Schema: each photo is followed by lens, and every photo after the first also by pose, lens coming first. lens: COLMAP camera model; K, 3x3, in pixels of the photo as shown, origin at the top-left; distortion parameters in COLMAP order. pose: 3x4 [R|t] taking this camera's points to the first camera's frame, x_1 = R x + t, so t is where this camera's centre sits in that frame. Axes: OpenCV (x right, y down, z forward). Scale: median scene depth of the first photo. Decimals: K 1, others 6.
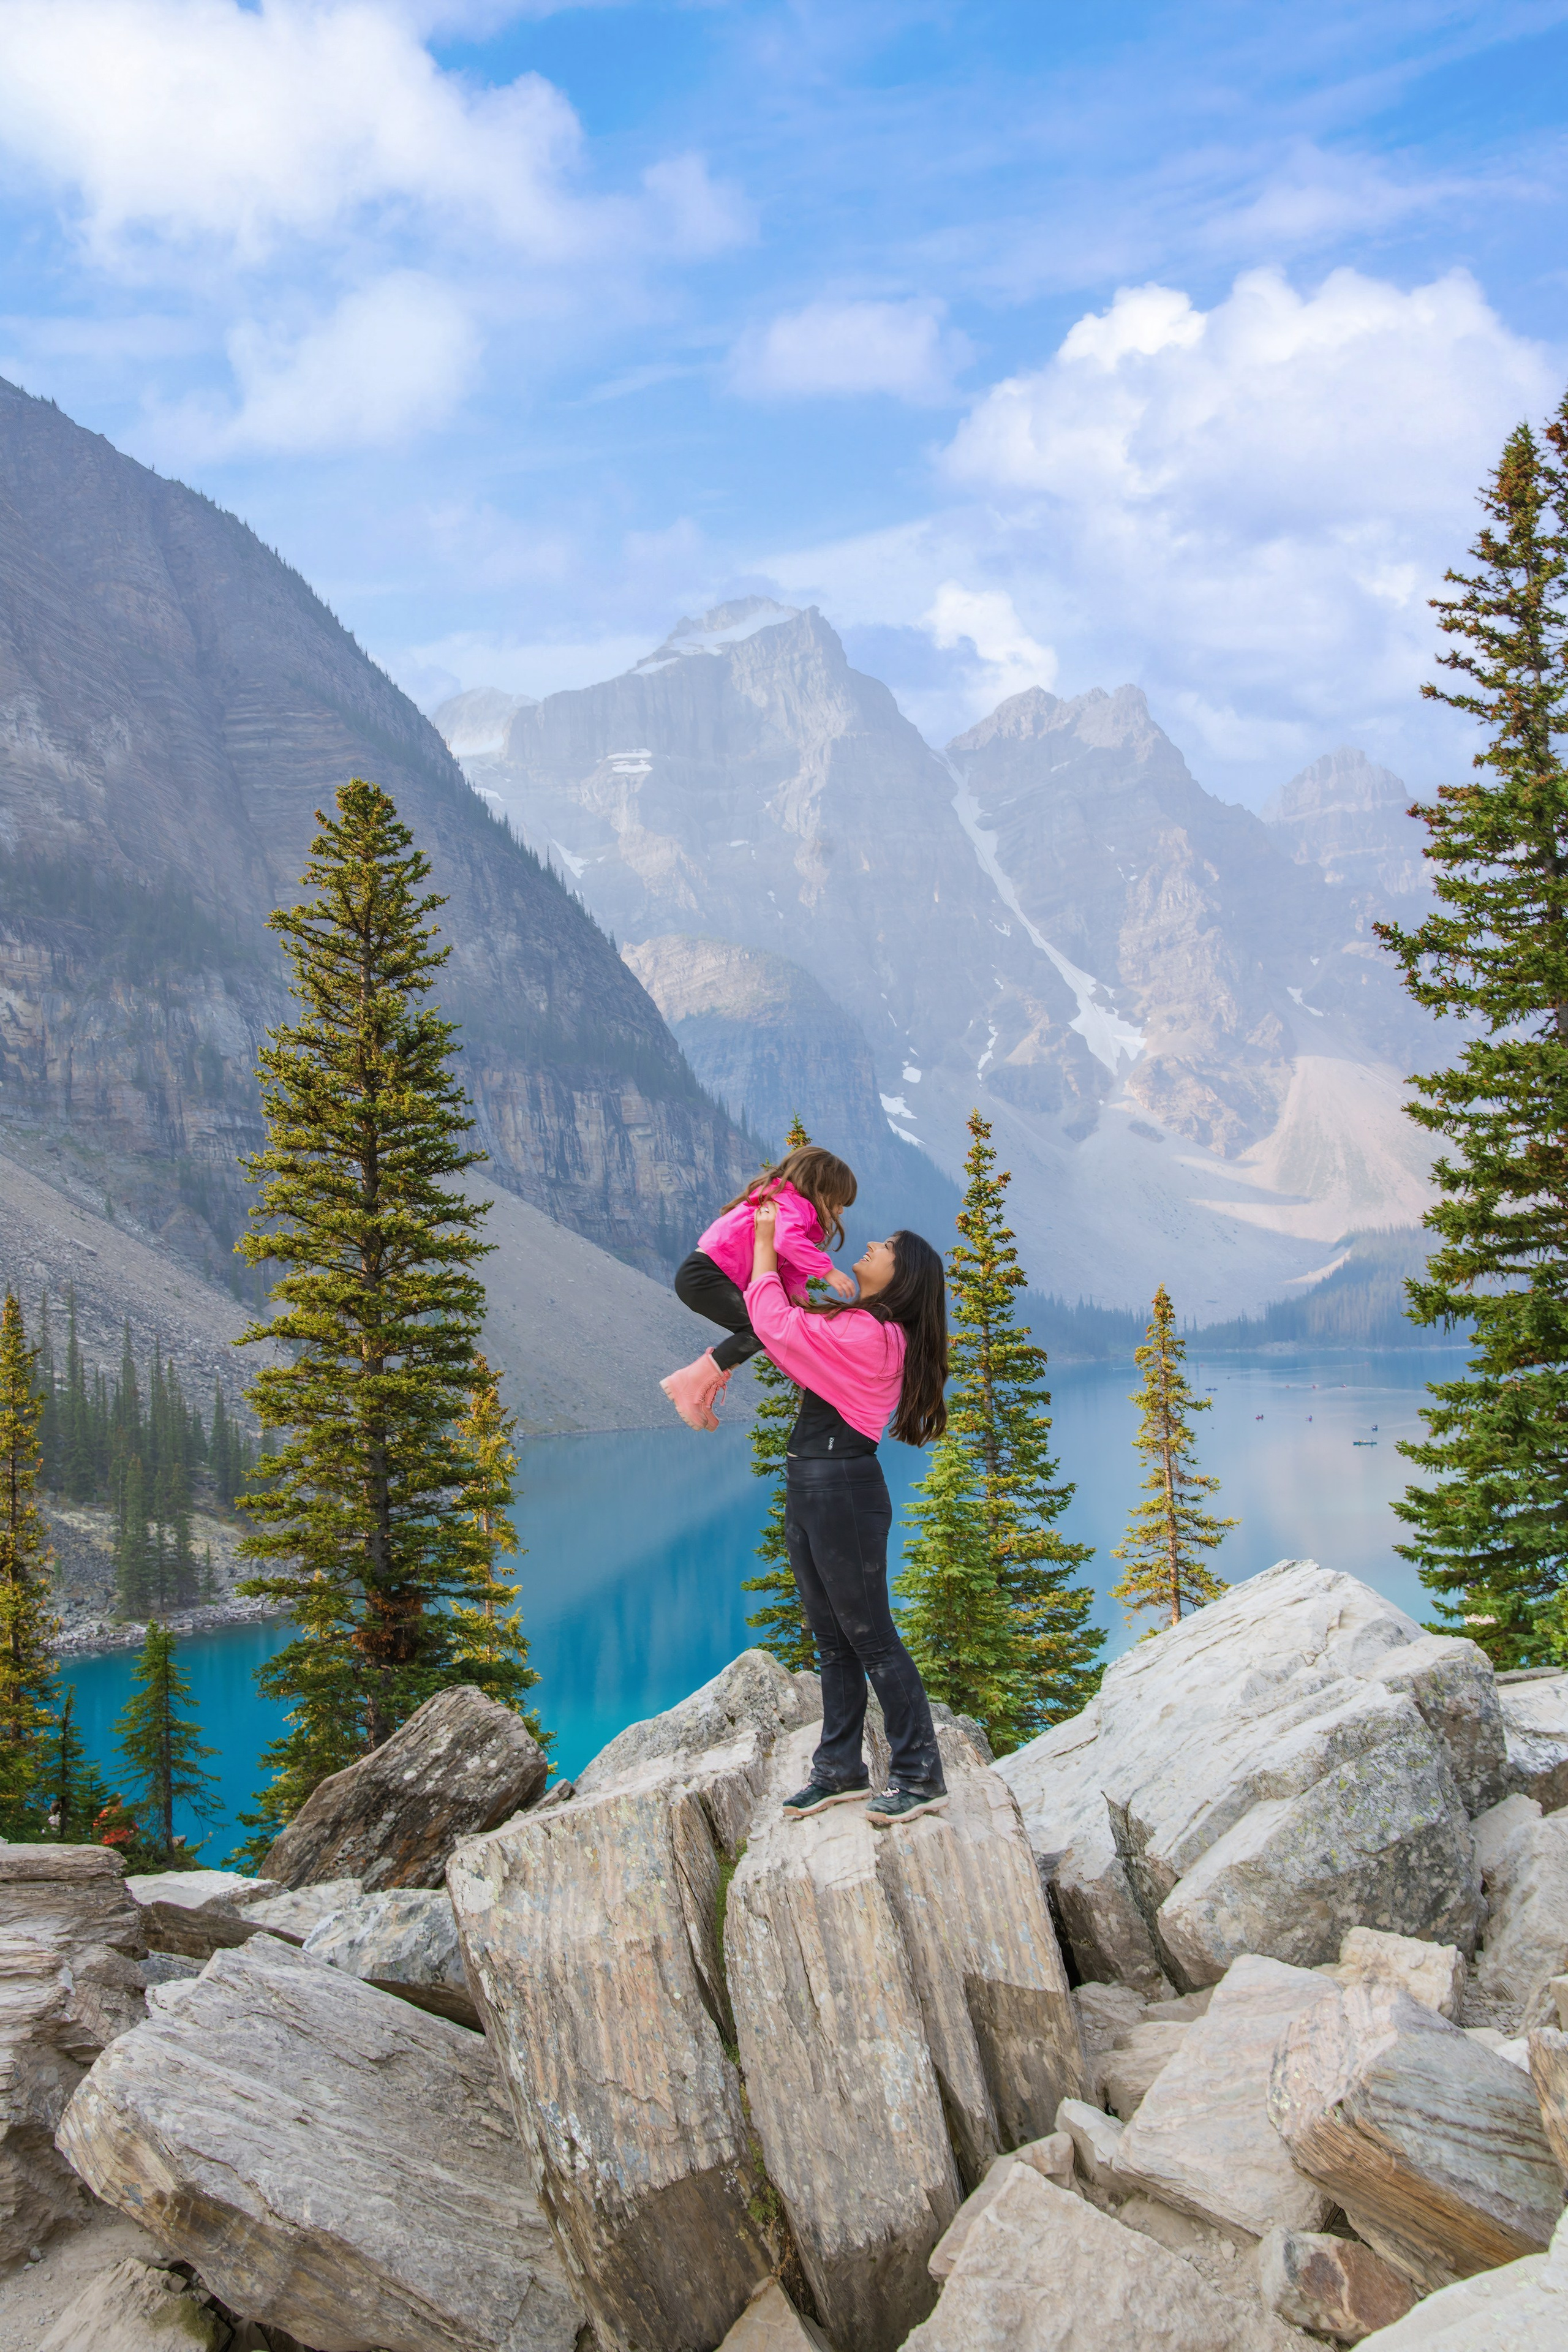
lens RADIAL K [[1910.2, 0, 779.0], [0, 1910.2, 1182.0], [0, 0, 1]] dist [-0.103748, 0.083752]
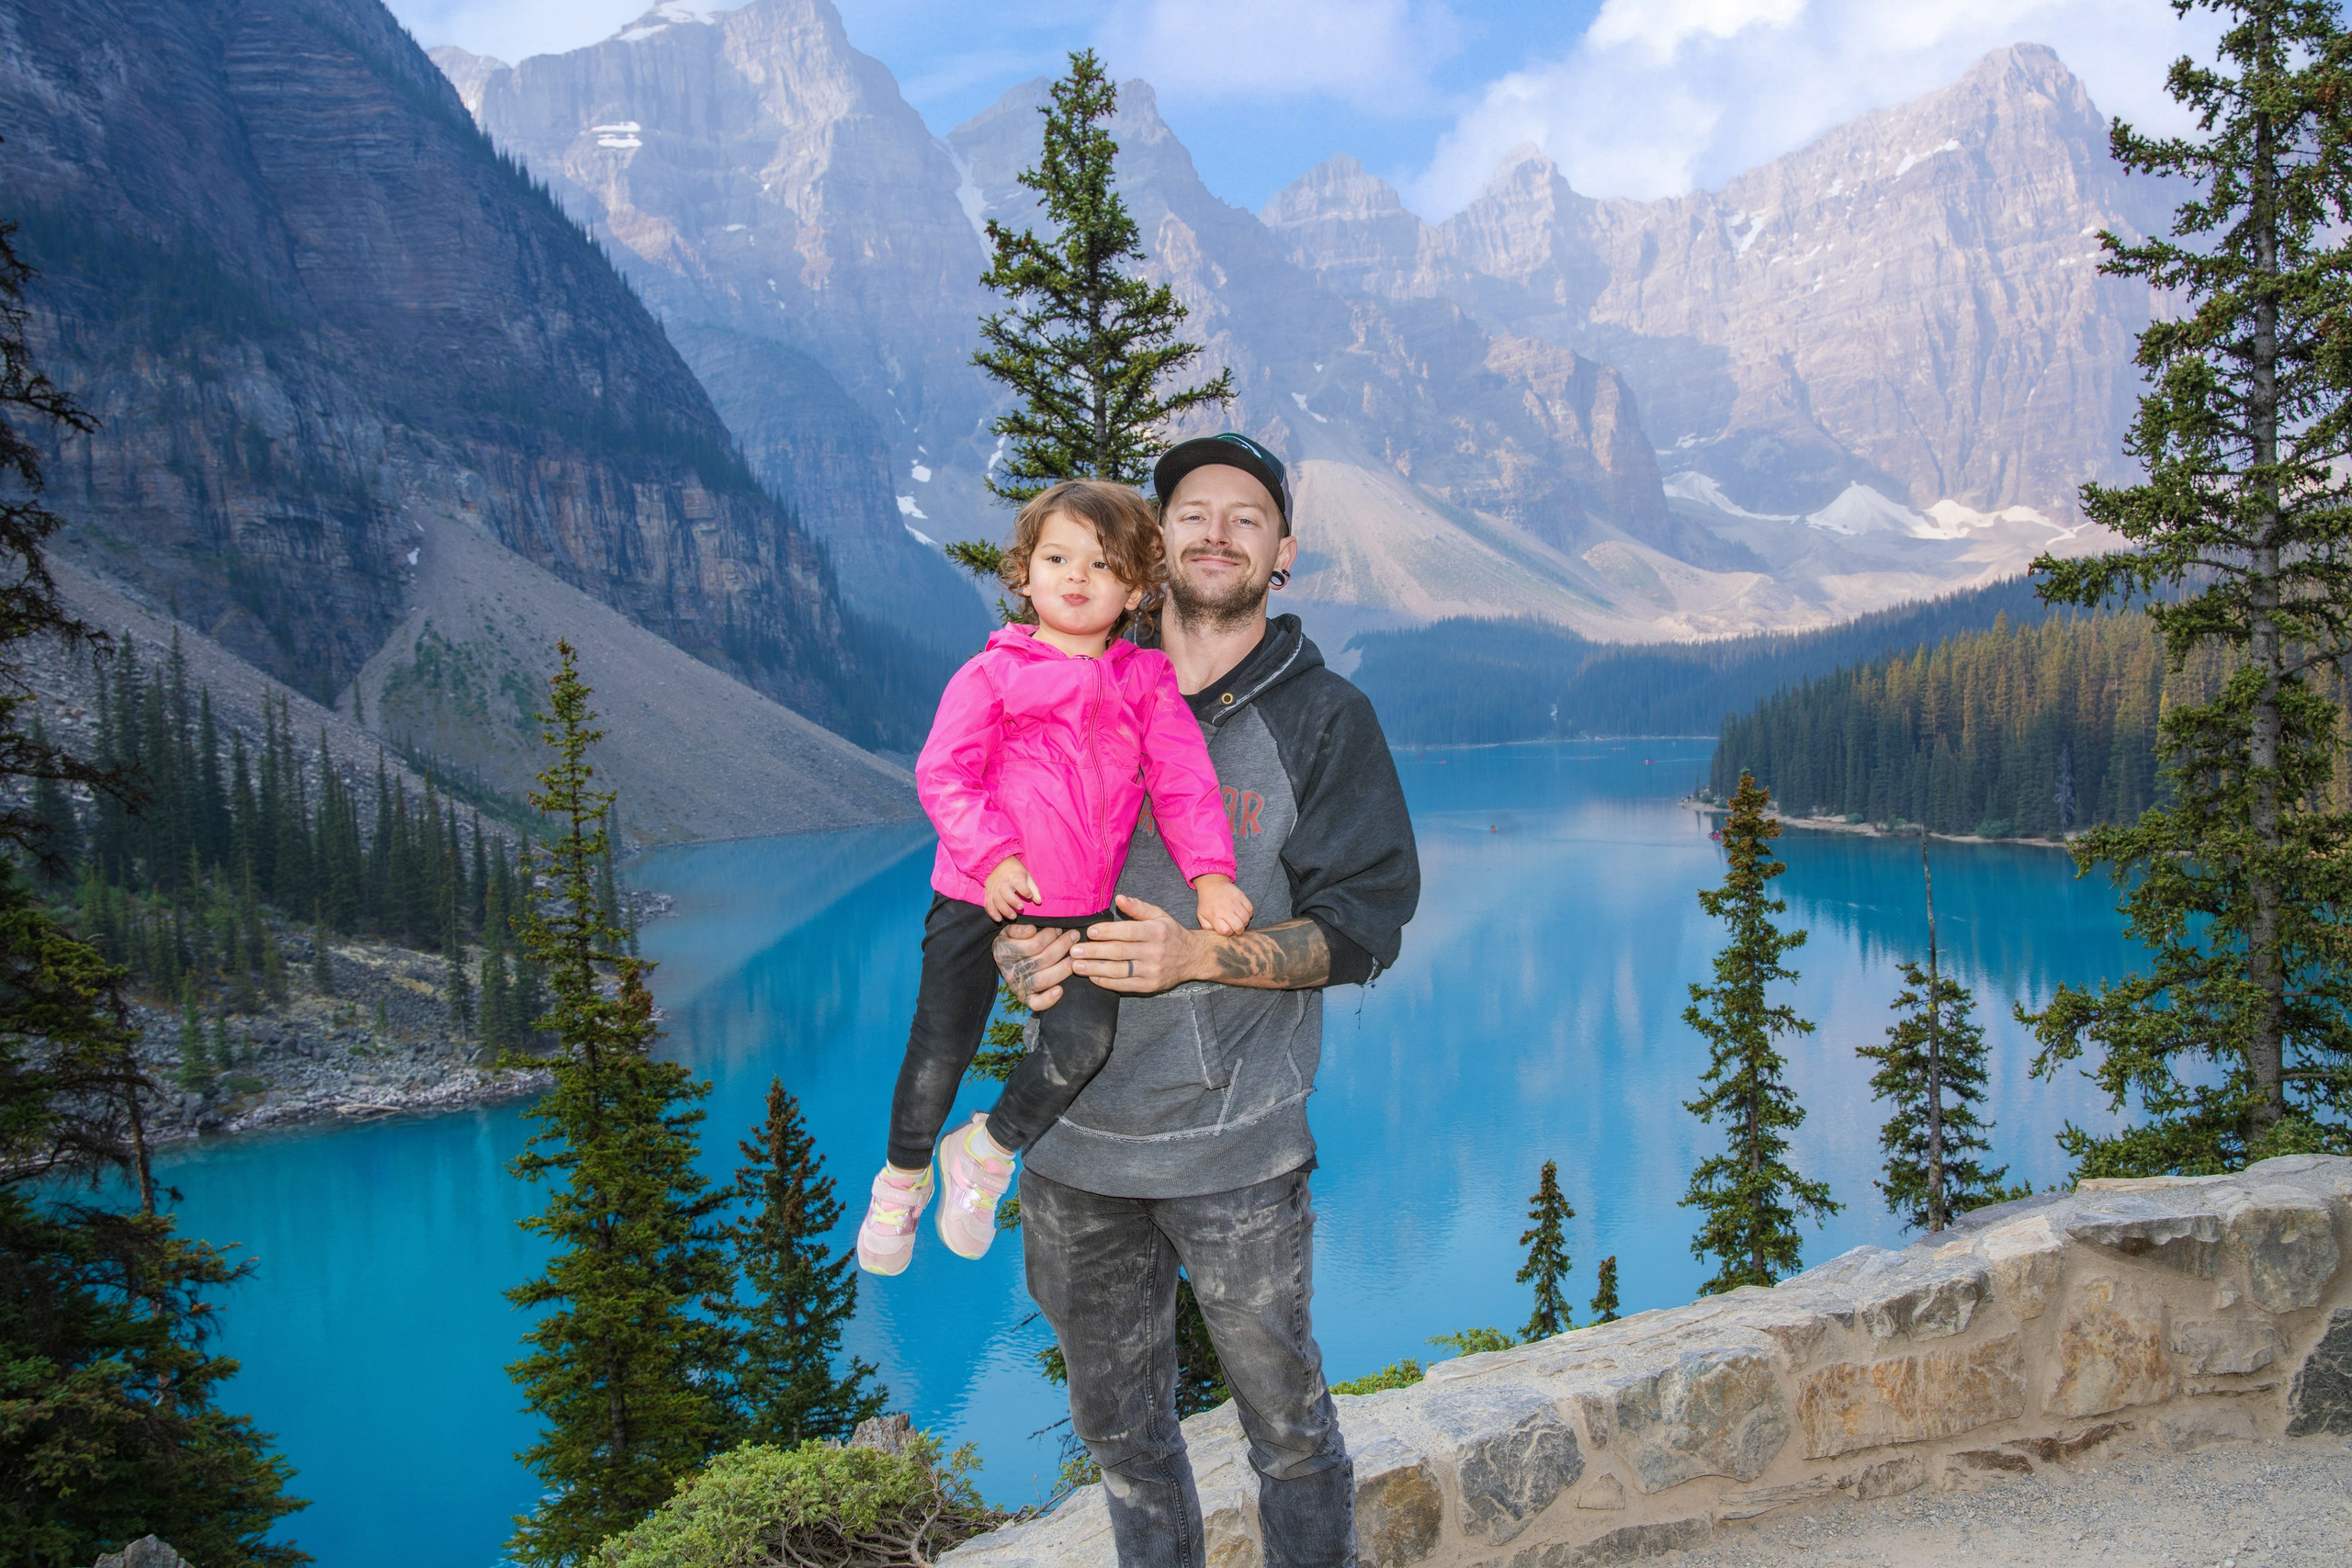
lens RADIAL K [[1911.4, 0, 1176.0], [0, 1911.4, 784.0], [0, 0, 1]] dist [-0.104411, 0.084151]
pose [[0.976213, -0.015729, 0.216241, -0.056698], [-0.006822, 0.994643, 0.103144, 0.002256], [-0.216705, -0.102165, 0.970877, 0.022187]]
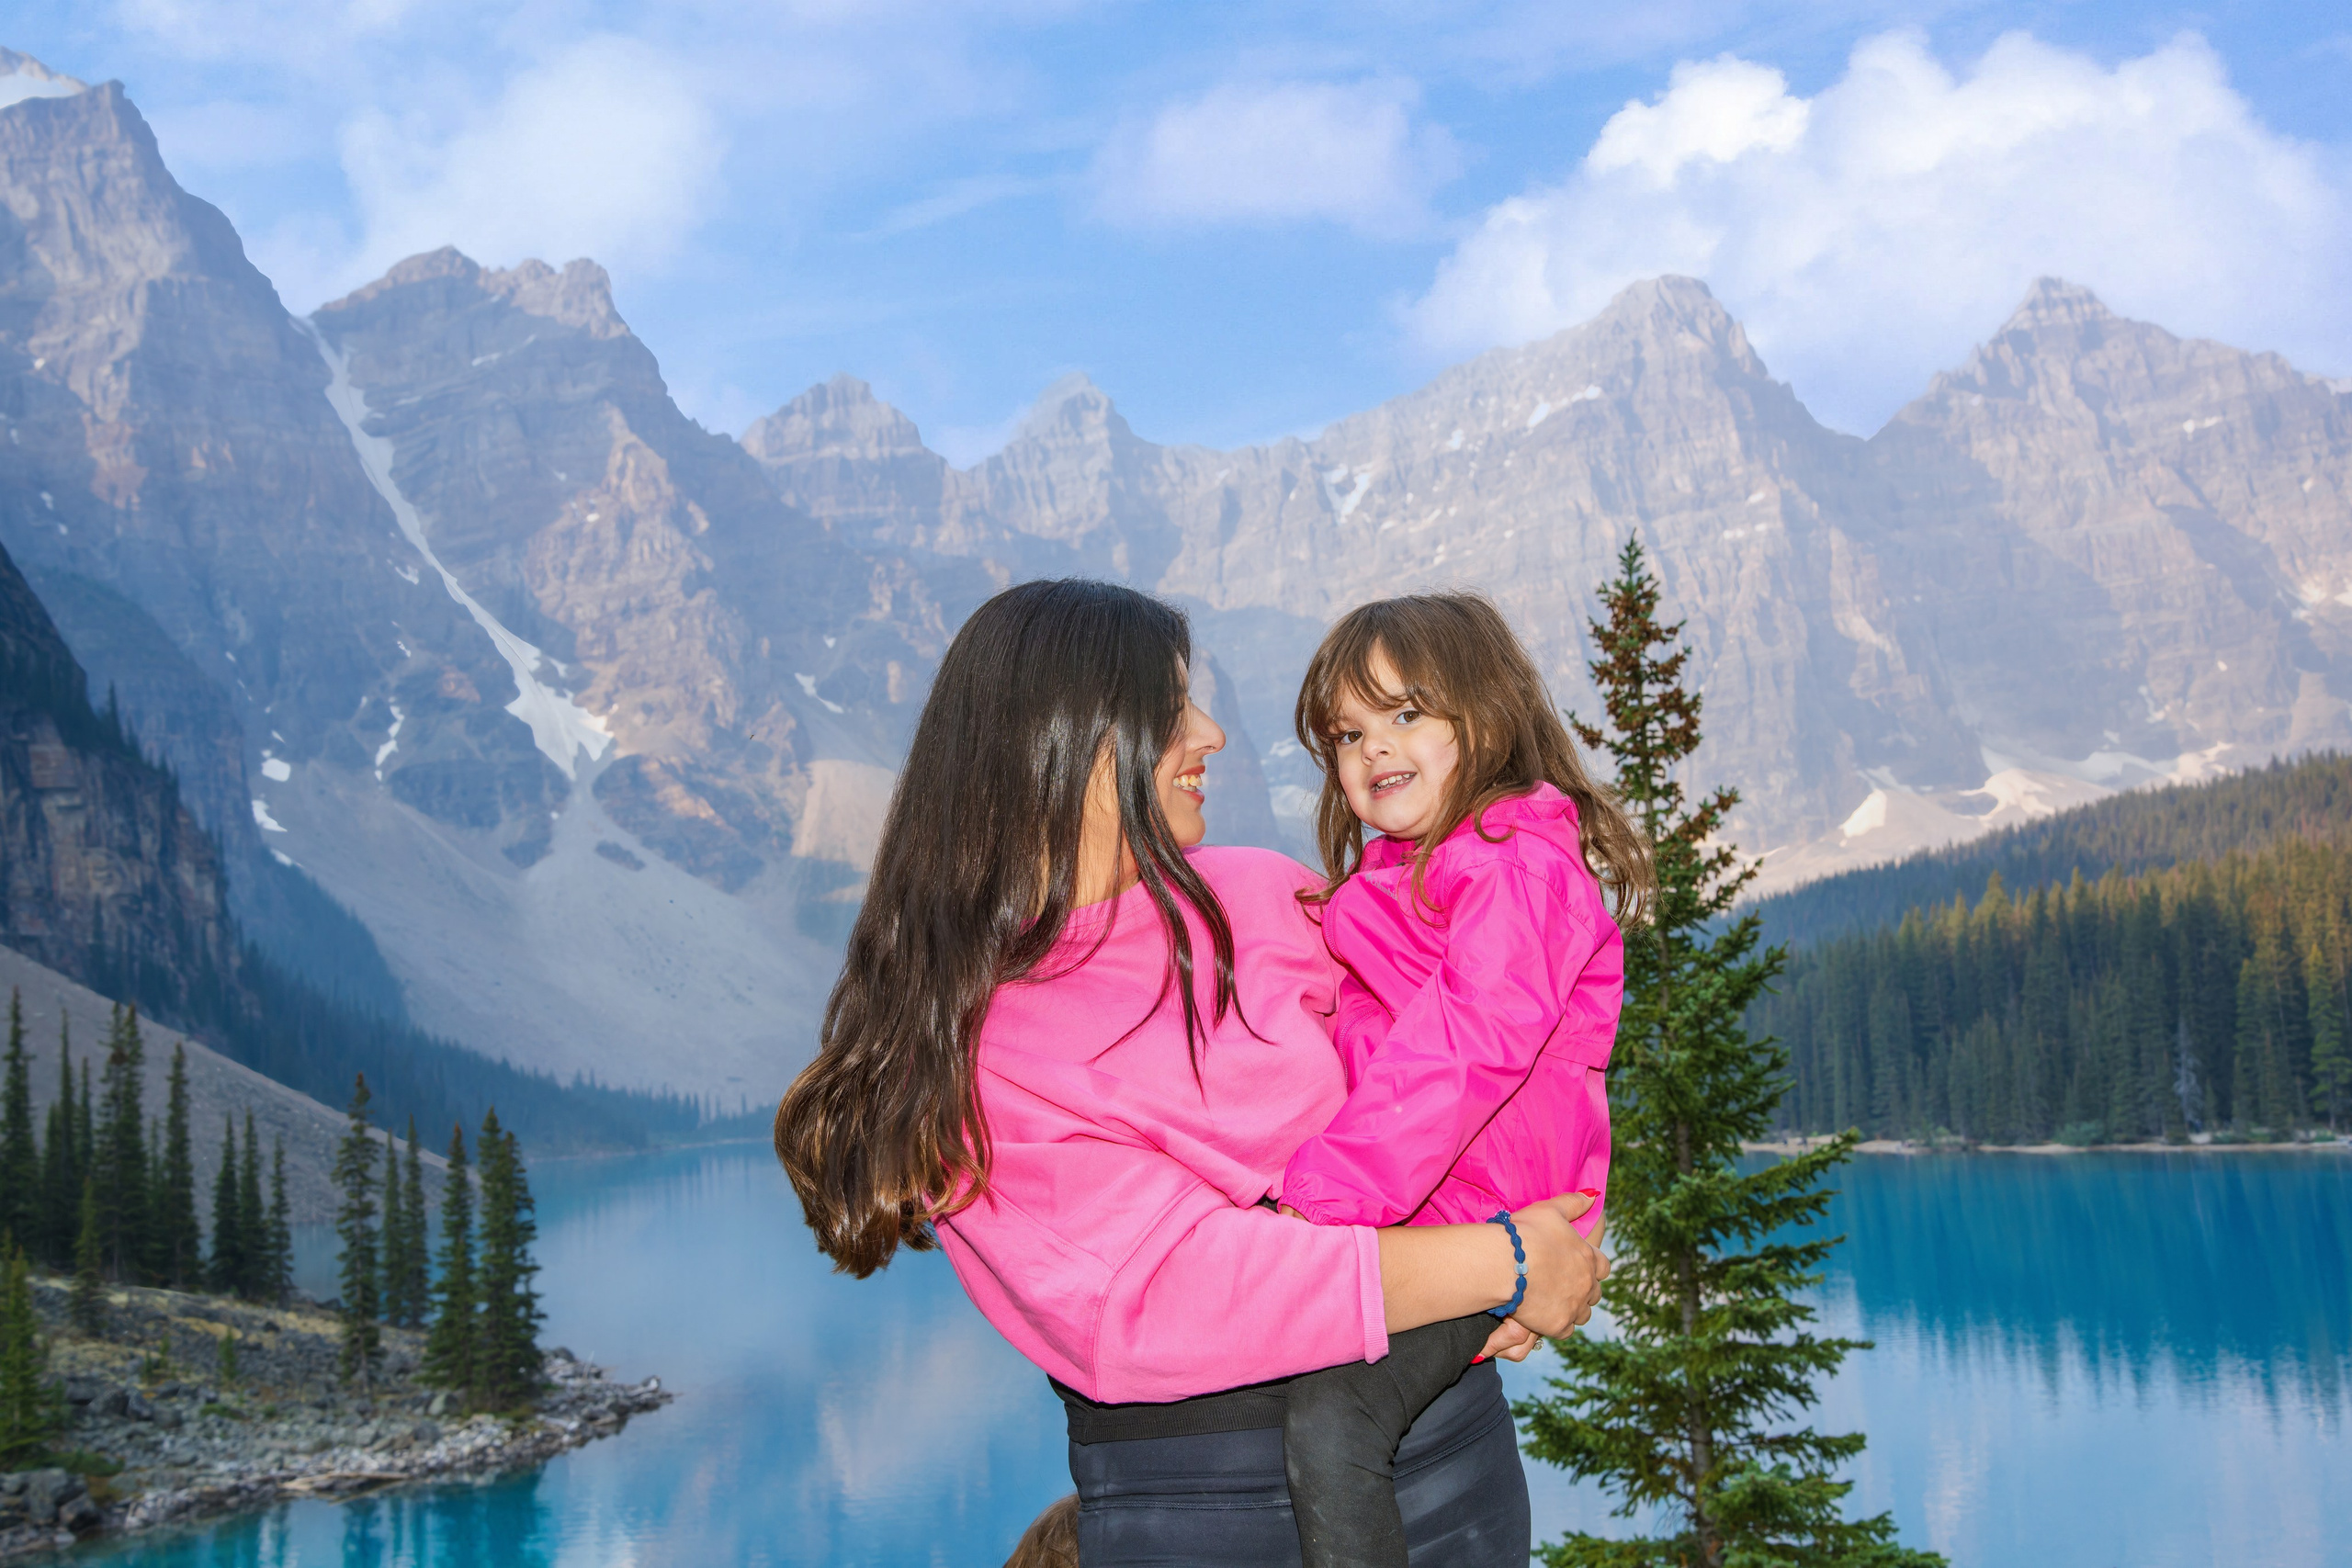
lens RADIAL K [[2516.8, 0, 1177.9], [0, 2516.8, 780.4], [0, 0, 1]] dist [0.048692, 0.183578]
pose [[0.900763, 0.033584, 0.433011, -0.123160], [-0.005572, 0.997817, -0.065801, 0.024859], [-0.434276, 0.056858, 0.898984, 0.063689]]
